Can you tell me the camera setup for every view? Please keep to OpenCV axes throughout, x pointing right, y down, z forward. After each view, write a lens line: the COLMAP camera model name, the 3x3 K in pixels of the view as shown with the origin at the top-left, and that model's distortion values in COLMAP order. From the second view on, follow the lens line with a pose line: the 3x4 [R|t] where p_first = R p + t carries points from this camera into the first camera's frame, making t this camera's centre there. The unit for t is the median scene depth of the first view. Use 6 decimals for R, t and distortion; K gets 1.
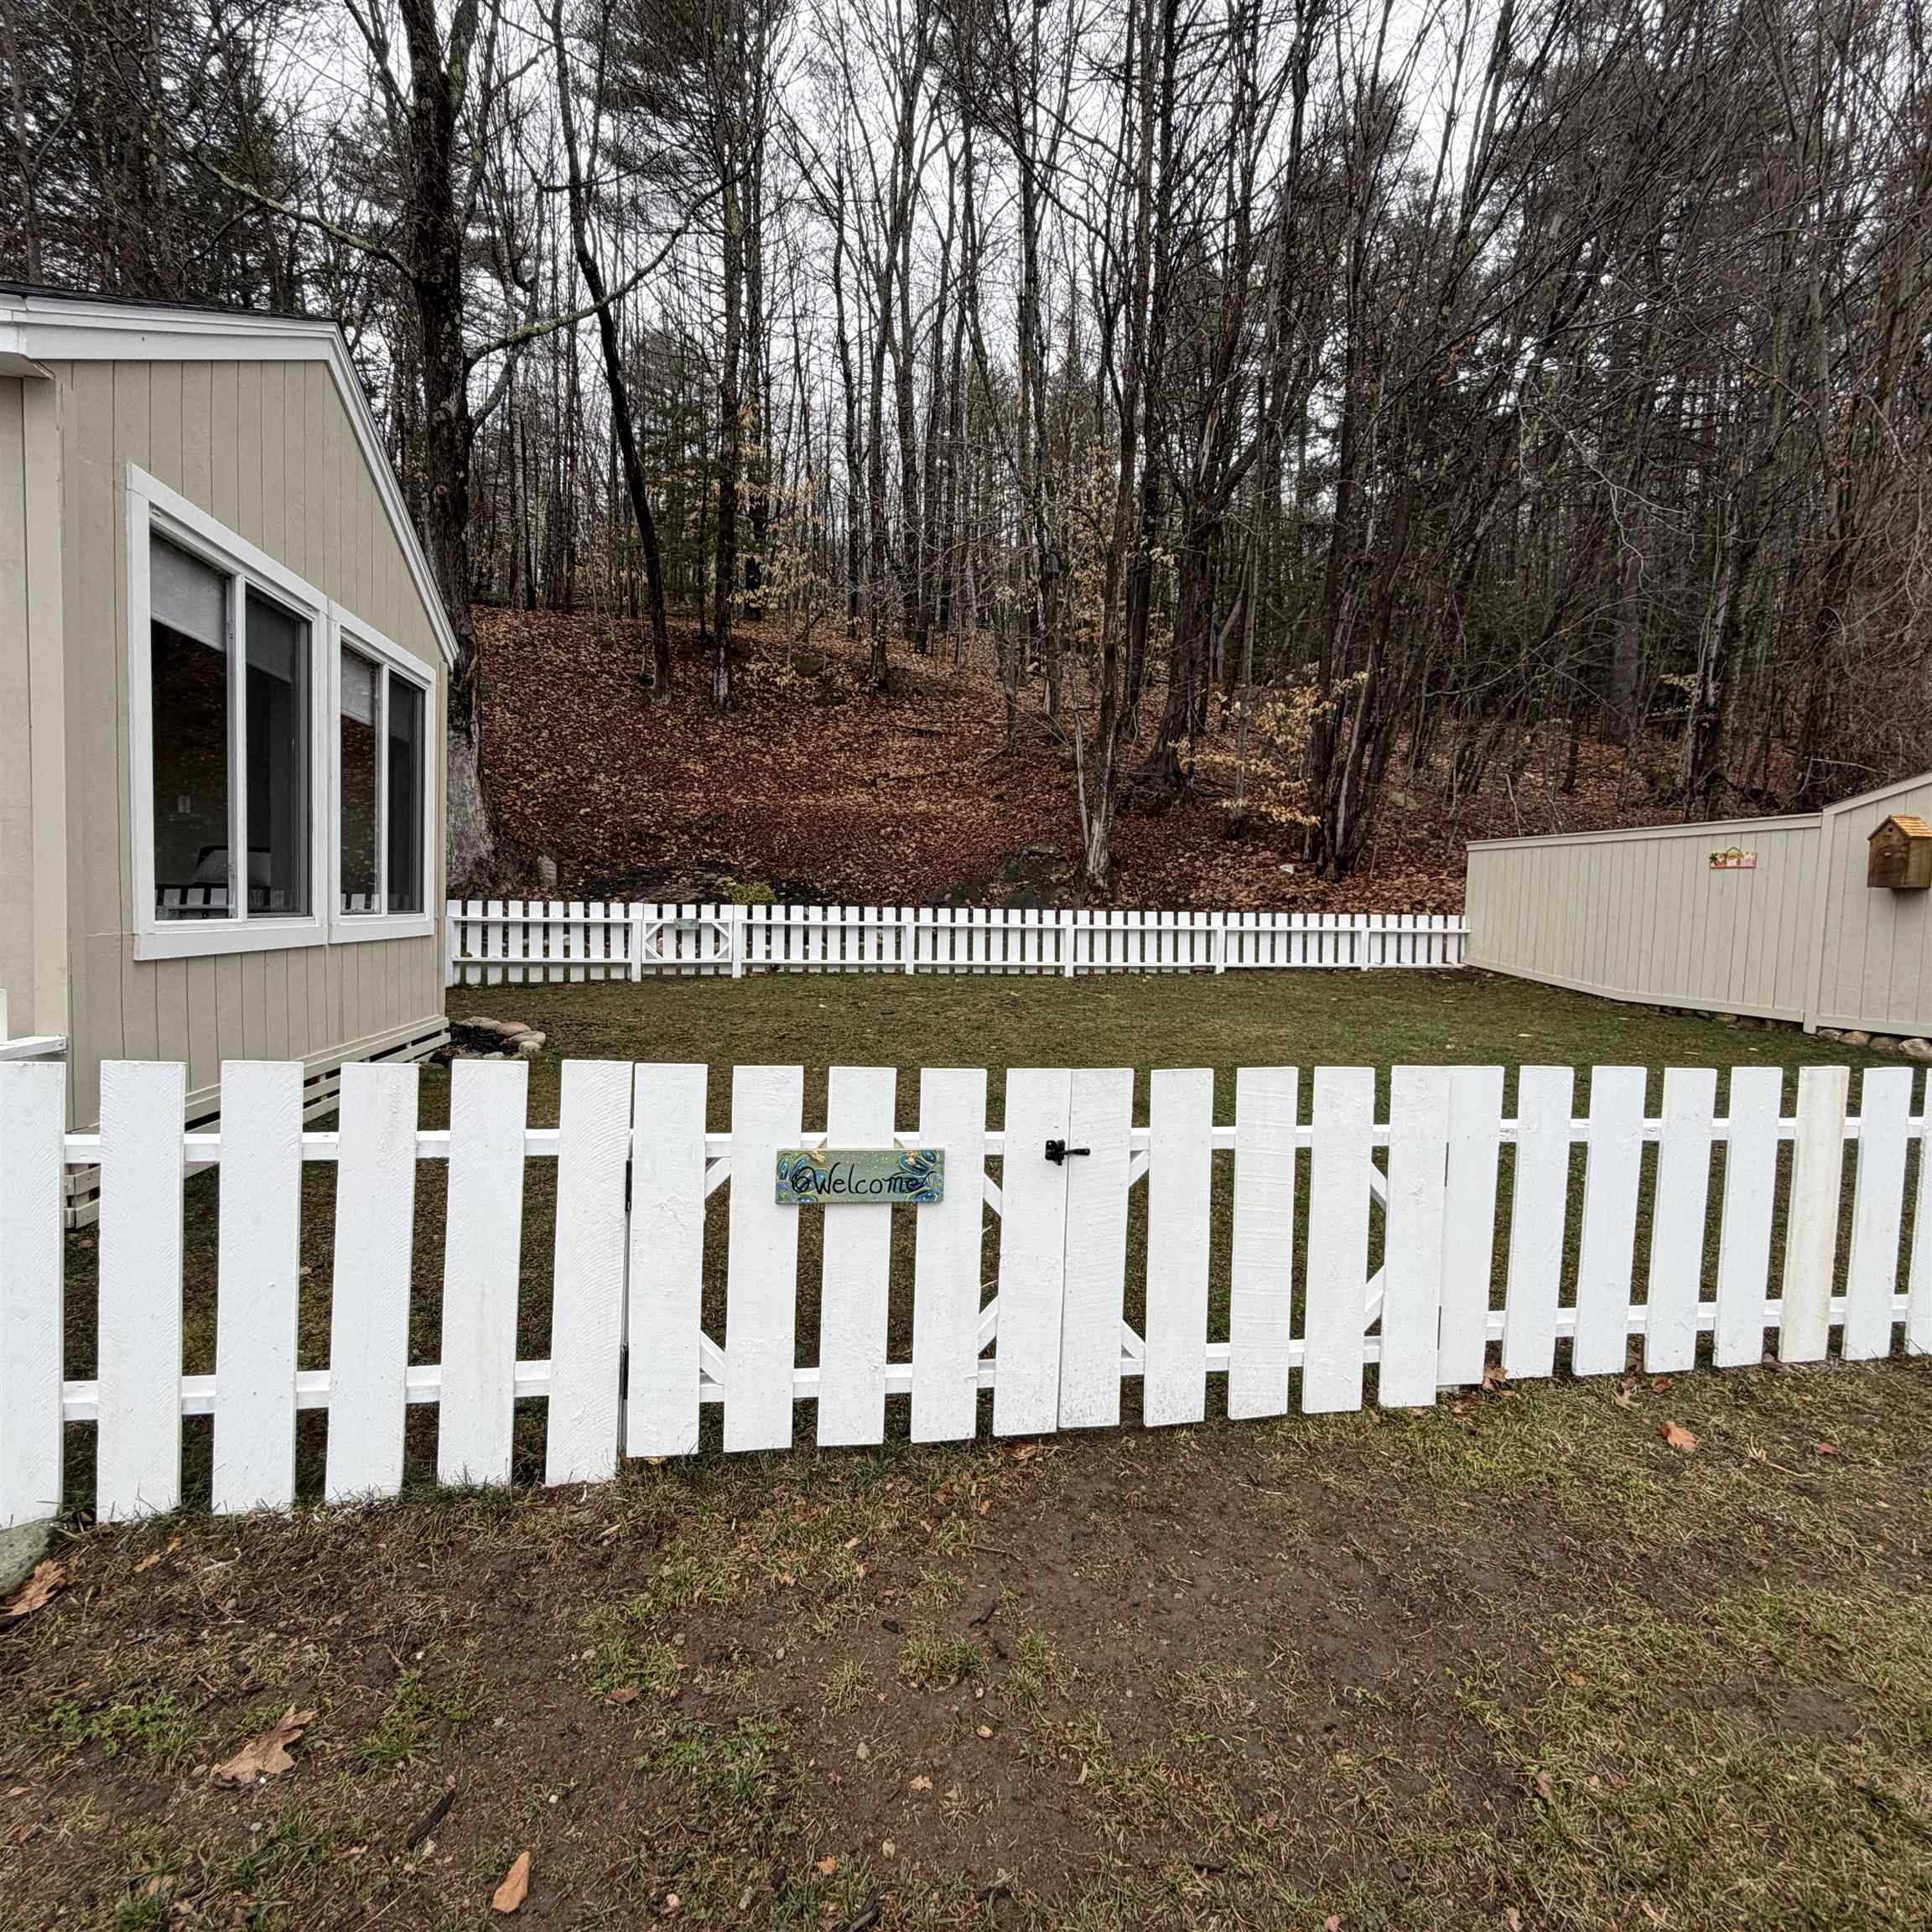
lens RADIAL K [[1041.2, 0, 964.5], [0, 1041.2, 963.8], [0, 0, 1]] dist [-0.000779, 0.001937]
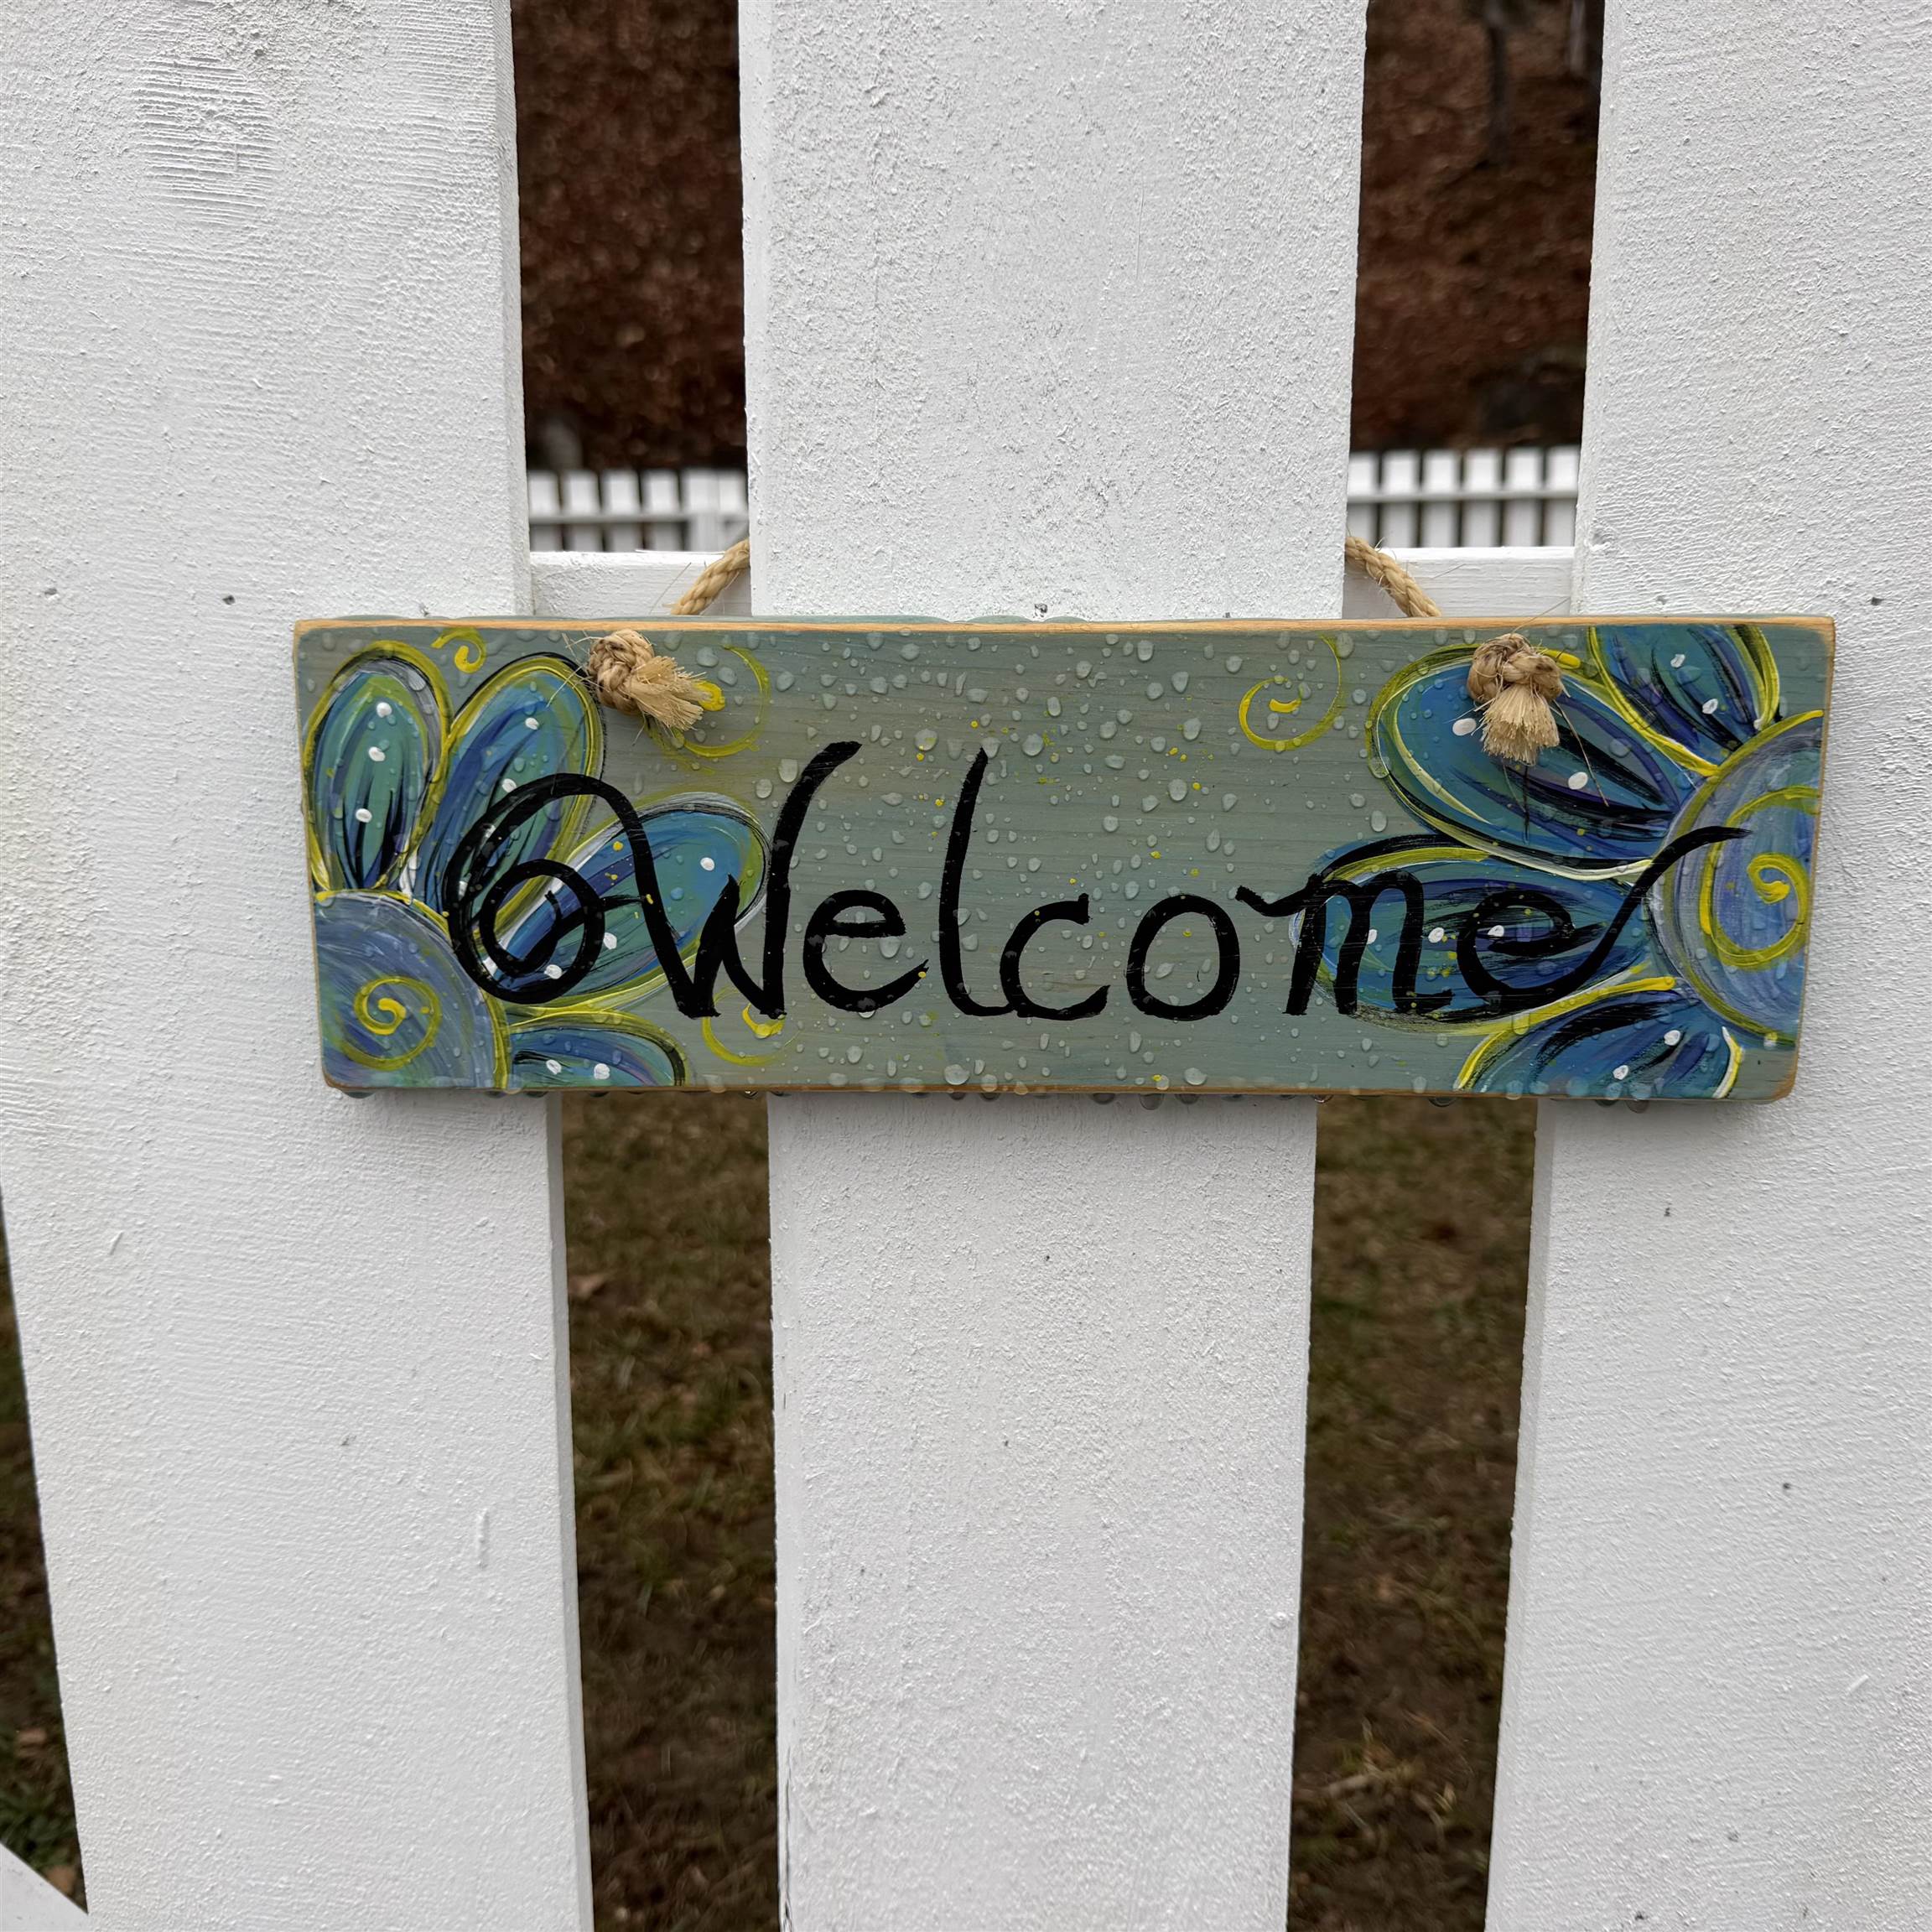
lens RADIAL K [[1837.5, 0, 963.5], [0, 1837.5, 964.7], [0, 0, 1]] dist [0.005821, 0.000000]
pose [[0.976338, 0.005535, -0.216181, -0.065292], [0.027184, 0.988601, 0.148082, 0.184026], [0.214536, -0.150454, 0.965058, 0.801694]]
